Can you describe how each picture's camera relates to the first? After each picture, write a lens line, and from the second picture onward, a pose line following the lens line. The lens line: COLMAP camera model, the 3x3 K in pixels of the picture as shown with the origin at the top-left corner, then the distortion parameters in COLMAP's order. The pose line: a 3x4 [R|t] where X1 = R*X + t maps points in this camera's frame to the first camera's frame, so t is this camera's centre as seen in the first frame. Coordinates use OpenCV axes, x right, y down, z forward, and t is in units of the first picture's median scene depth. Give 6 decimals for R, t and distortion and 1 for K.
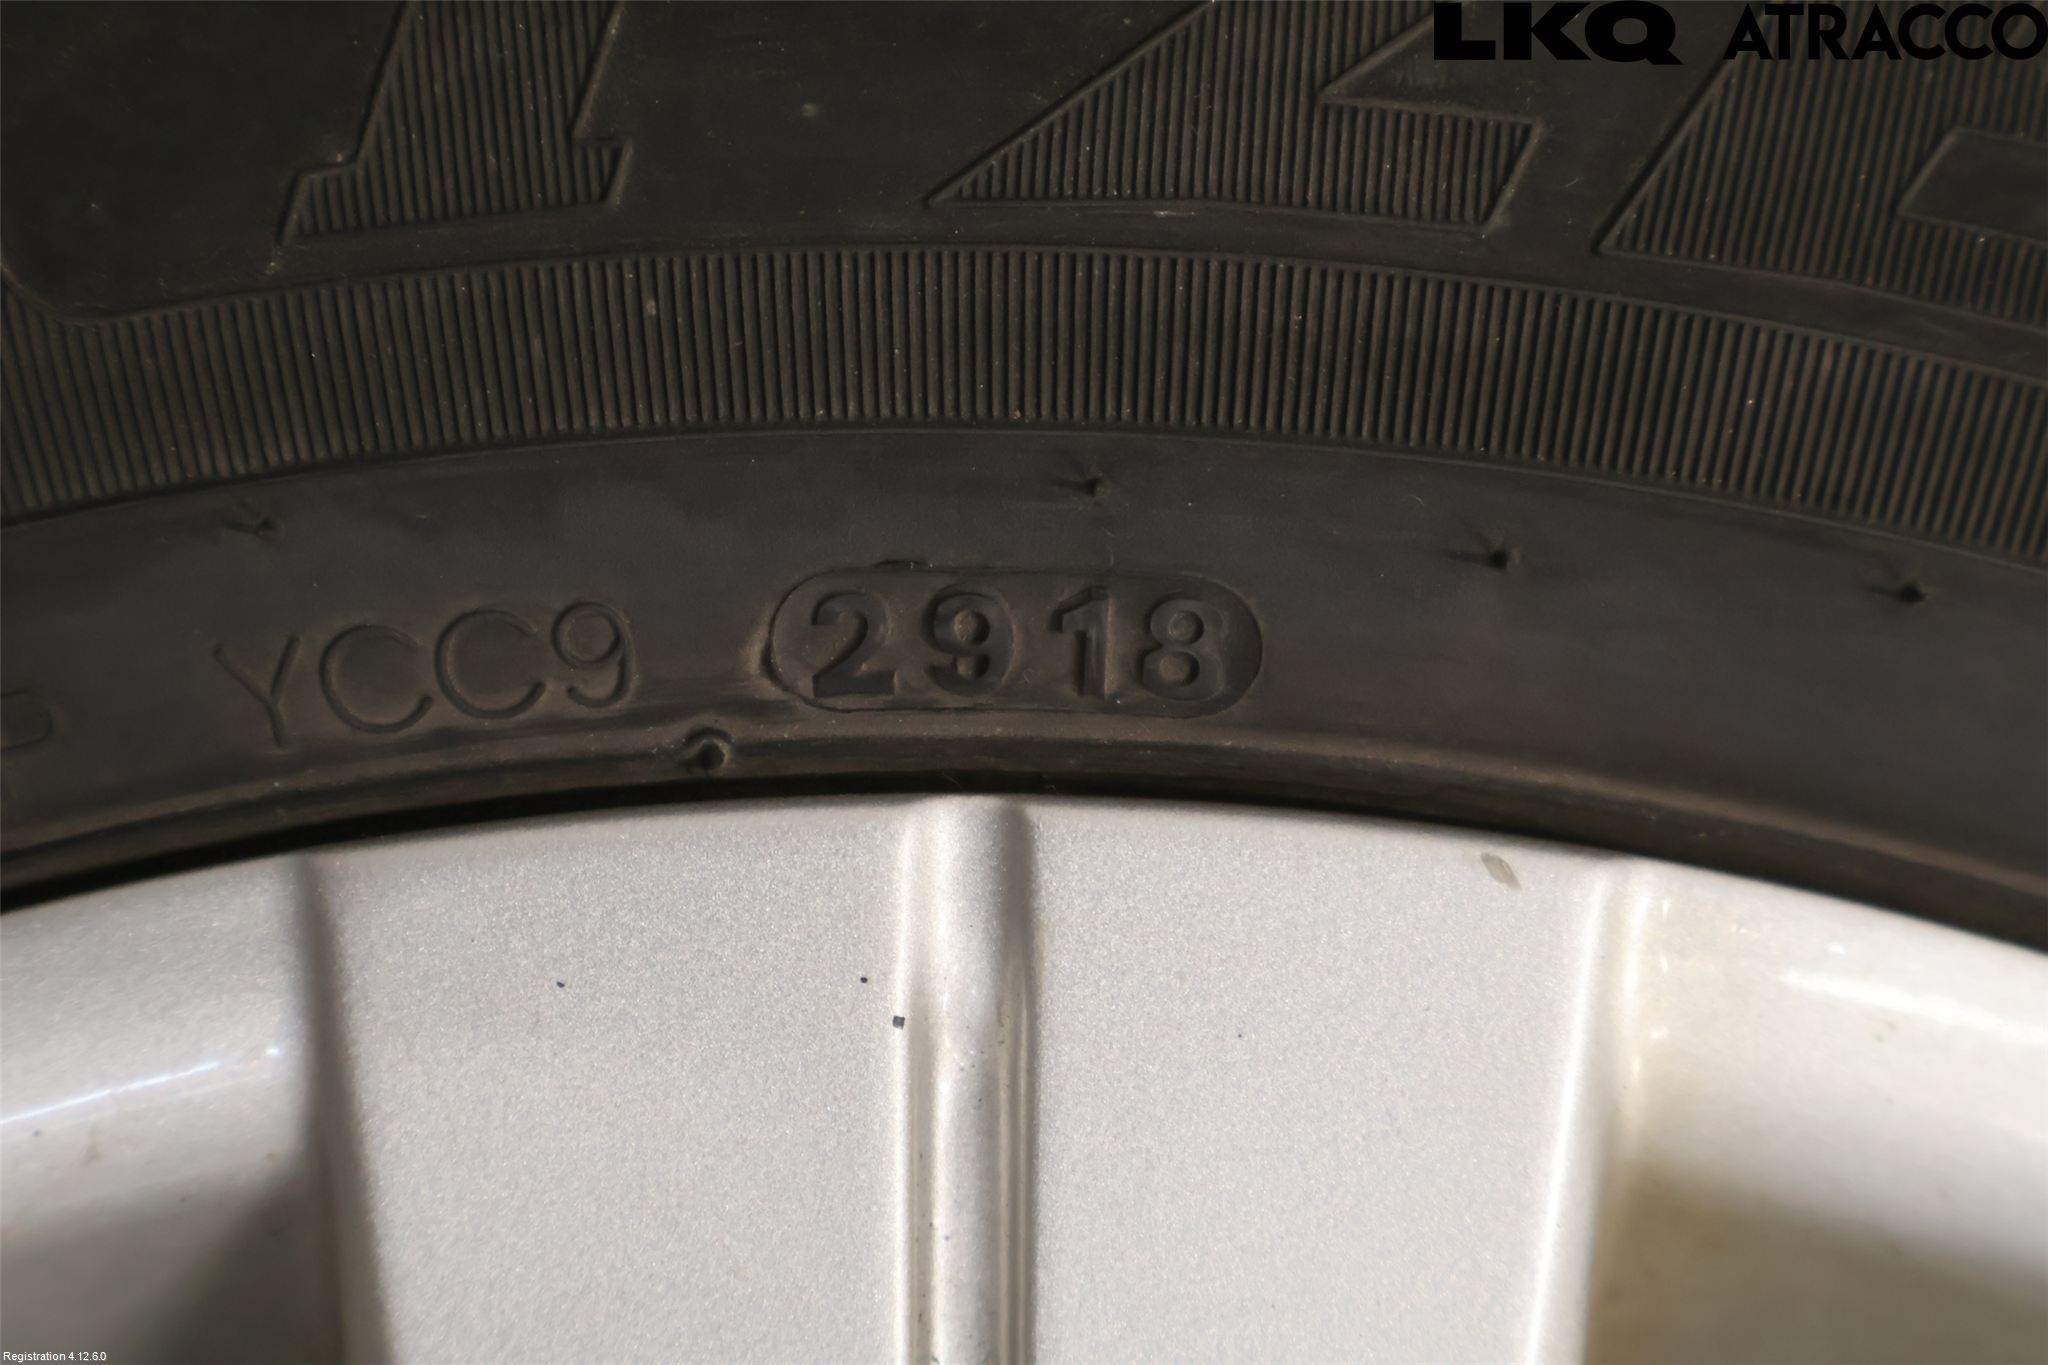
lens RADIAL K [[3008.8, 0, 1024.0], [0, 3008.8, 682.5], [0, 0, 1]] dist [0.015768, -0.064508]
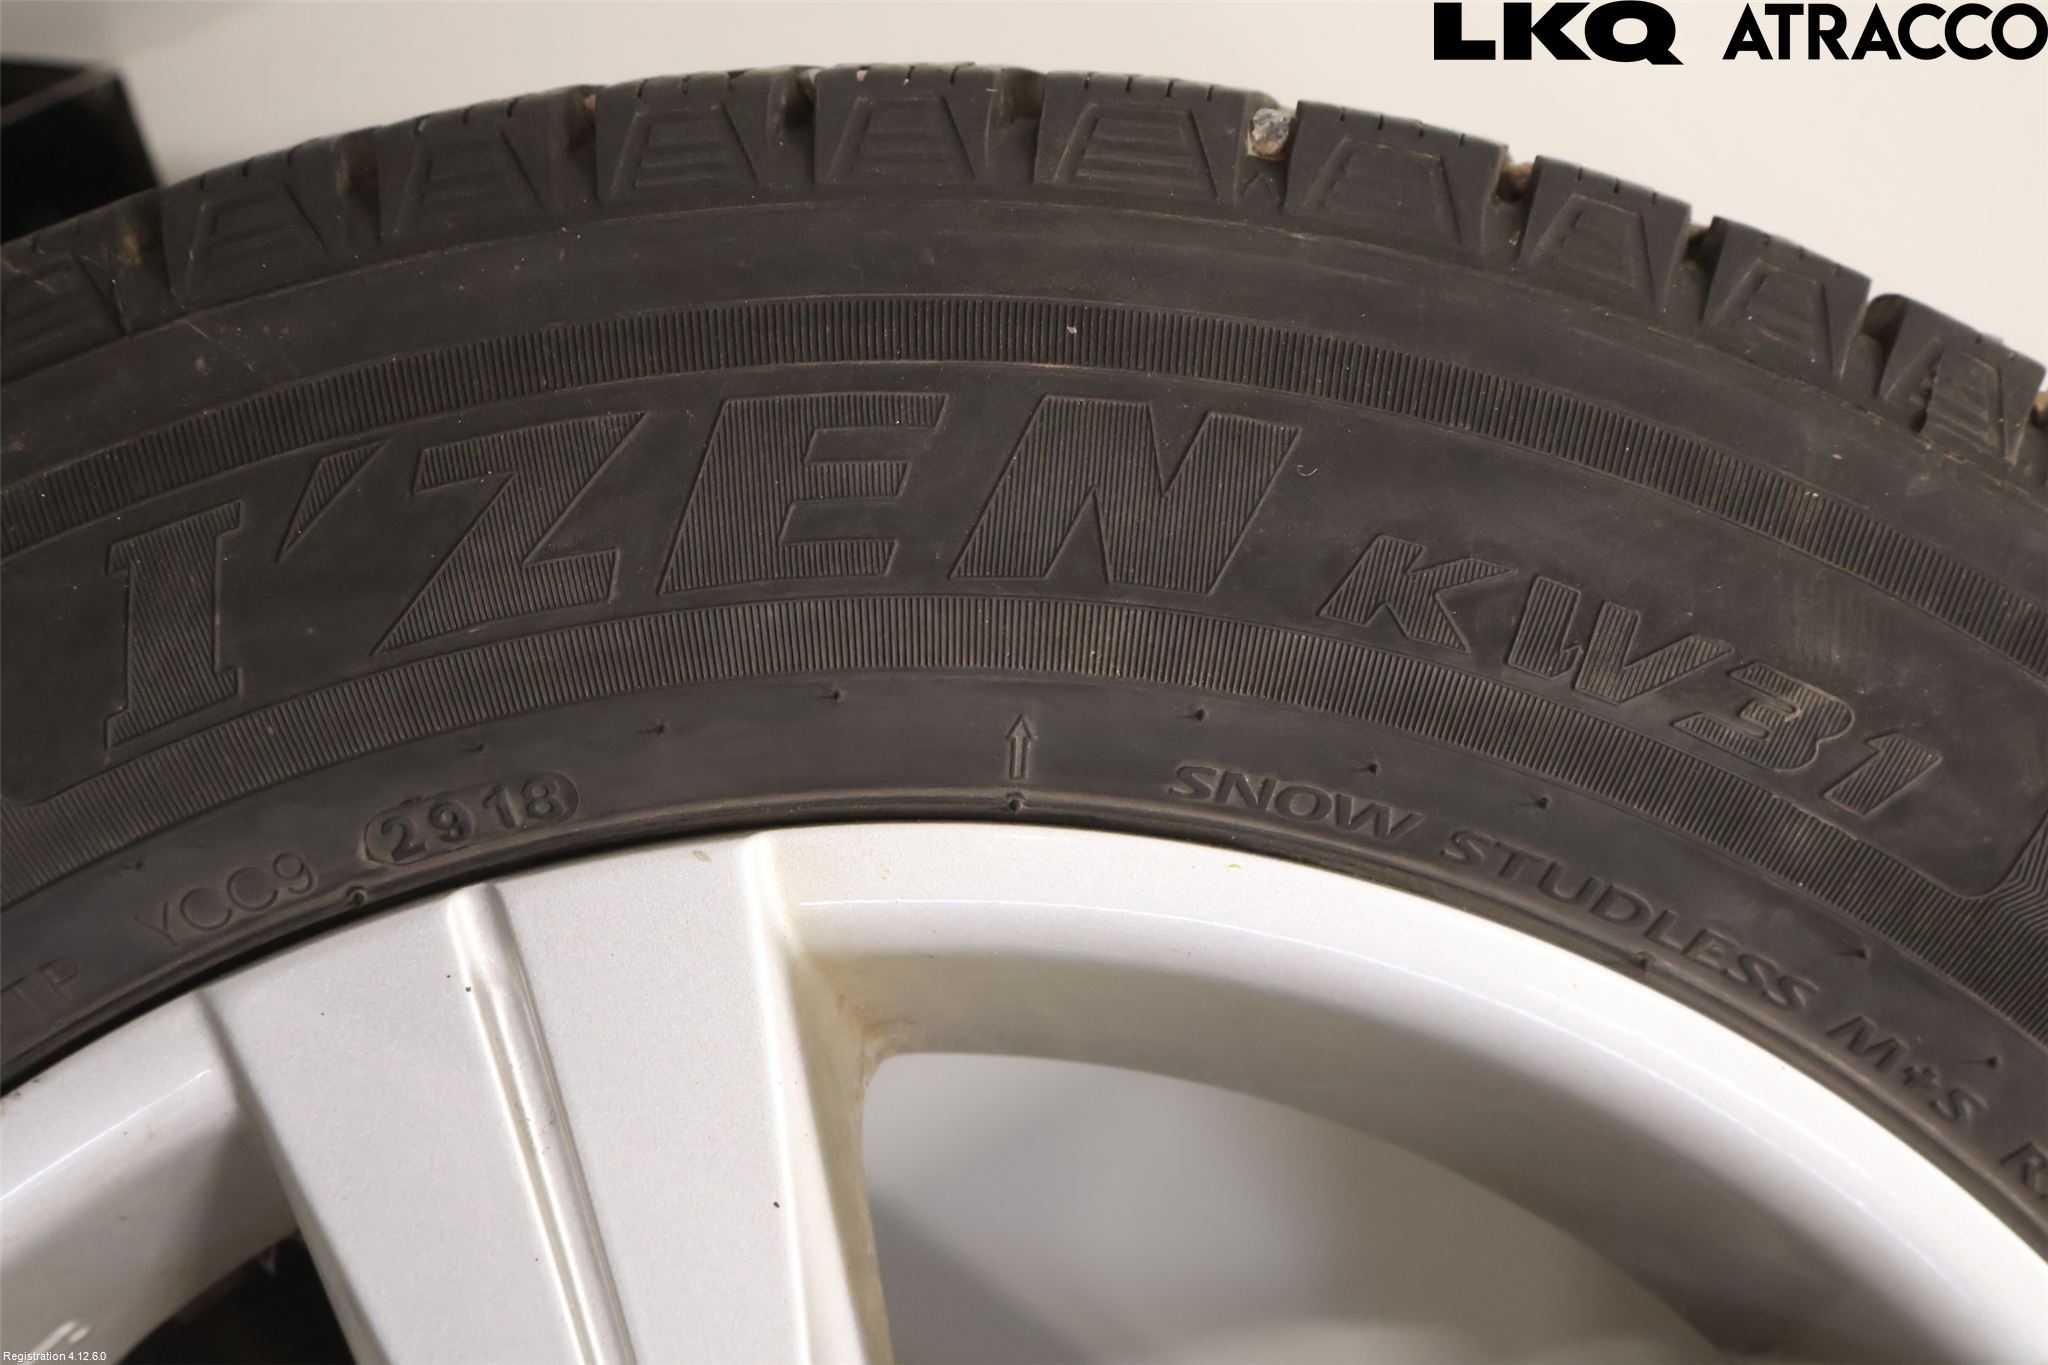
lens RADIAL K [[3008.8, 0, 1024.0], [0, 3008.8, 682.5], [0, 0, 1]] dist [0.015768, -0.064508]
pose [[0.962649, -0.270741, -0.002364, 0.433598], [0.268222, 0.952431, 0.144681, -0.328440], [-0.036920, -0.139911, 0.989475, -1.258924]]
